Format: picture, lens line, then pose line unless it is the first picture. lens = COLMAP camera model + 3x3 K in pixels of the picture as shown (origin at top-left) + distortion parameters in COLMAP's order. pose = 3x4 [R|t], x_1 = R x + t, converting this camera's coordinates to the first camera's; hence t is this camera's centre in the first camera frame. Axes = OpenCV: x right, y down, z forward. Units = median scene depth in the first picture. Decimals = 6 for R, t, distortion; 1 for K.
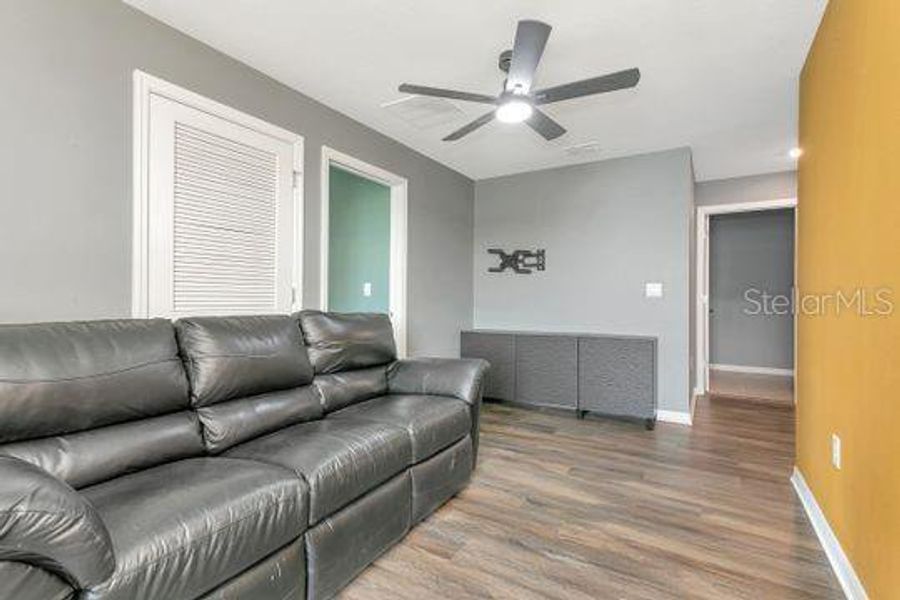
lens RADIAL K [[424.2, 0, 448.8], [0, 424.2, 301.5], [0, 0, 1]] dist [0.010049, -0.000528]
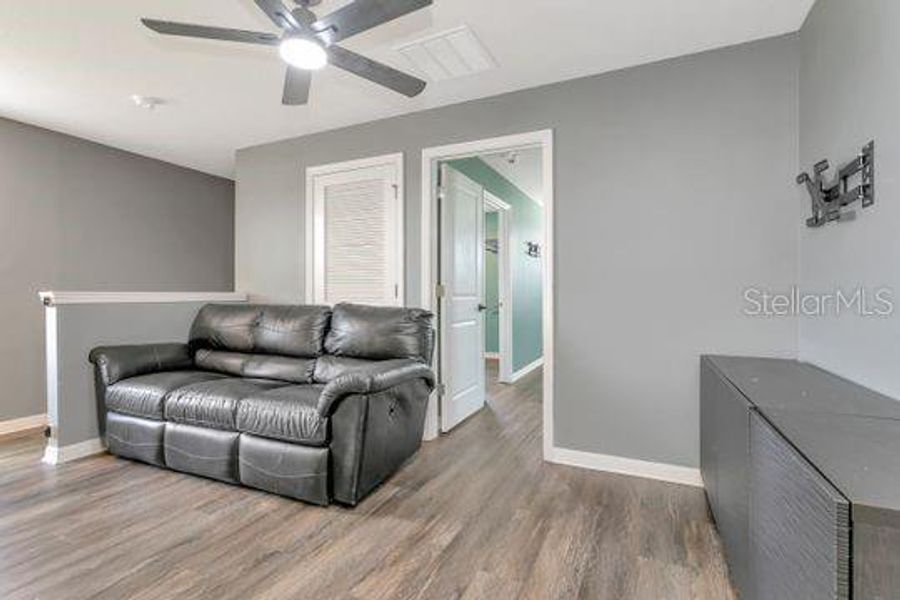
lens RADIAL K [[424.2, 0, 449.3], [0, 424.2, 293.8], [0, 0, 1]] dist [0.010049, -0.000528]
pose [[0.107230, 0.002708, -0.994231, 1.045316], [0.000229, 0.999996, 0.002748, -0.009692], [0.994234, -0.000523, 0.107229, 1.290969]]
